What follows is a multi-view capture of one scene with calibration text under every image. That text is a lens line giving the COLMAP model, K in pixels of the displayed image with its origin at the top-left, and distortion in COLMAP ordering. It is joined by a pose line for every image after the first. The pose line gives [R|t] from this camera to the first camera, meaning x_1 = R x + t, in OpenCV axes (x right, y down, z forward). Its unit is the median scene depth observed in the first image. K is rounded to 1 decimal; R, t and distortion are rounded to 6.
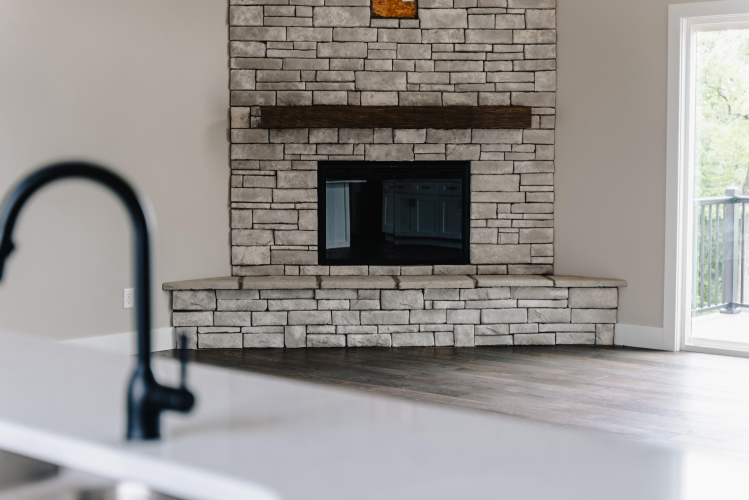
lens RADIAL K [[1318.8, 0, 373.9], [0, 1318.8, 250.1], [0, 0, 1]] dist [0.002226, 0.000000]
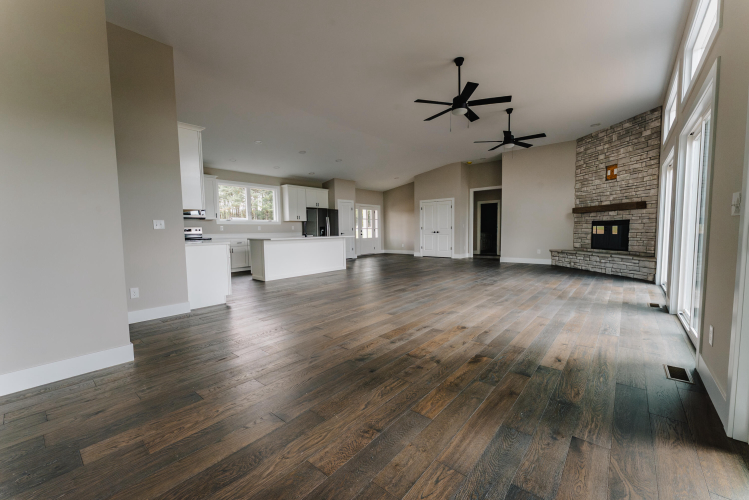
lens RADIAL K [[300.2, 0, 373.1], [0, 300.2, 249.9], [0, 0, 1]] dist [0.000762, 0.000006]
pose [[0.027663, 0.064670, -0.997523, 0.806287], [-0.061585, 0.996120, 0.062871, -0.000694], [0.997718, 0.059694, 0.031539, 0.351566]]
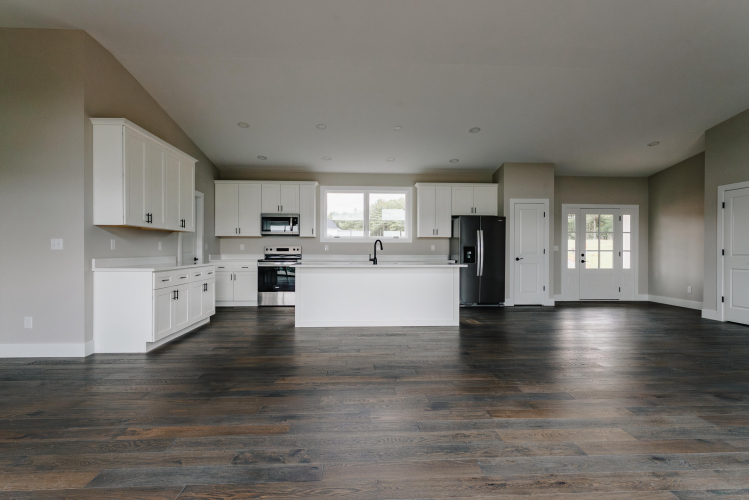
lens RADIAL K [[378.1, 0, 373.0], [0, 378.1, 250.4], [0, 0, 1]] dist [-0.002944, 0.000420]
pose [[-0.709957, -0.002760, -0.704239, 0.424126], [-0.057963, 0.996828, 0.054528, -0.029786], [0.701855, 0.079532, -0.707866, 0.638988]]
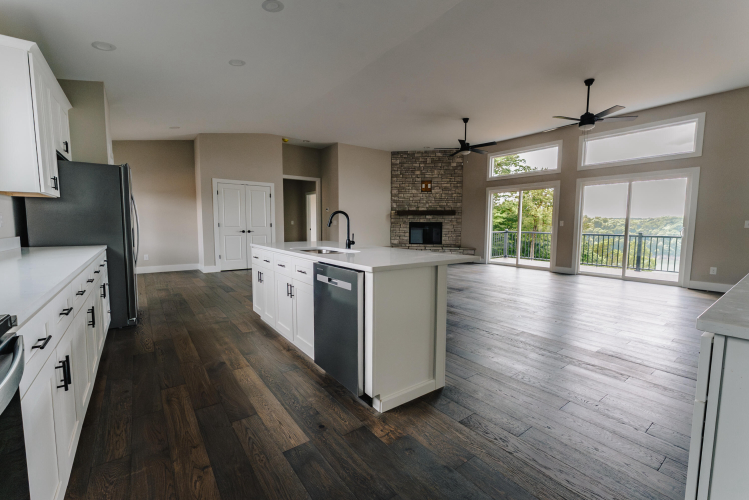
lens RADIAL K [[320.8, 0, 376.6], [0, 320.8, 251.9], [0, 0, 1]] dist [0.002743, 0.000022]
pose [[0.980876, 0.019912, -0.193611, 0.067338], [-0.018036, 0.999772, 0.011451, 0.027942], [0.193794, -0.007740, 0.981012, -0.153035]]
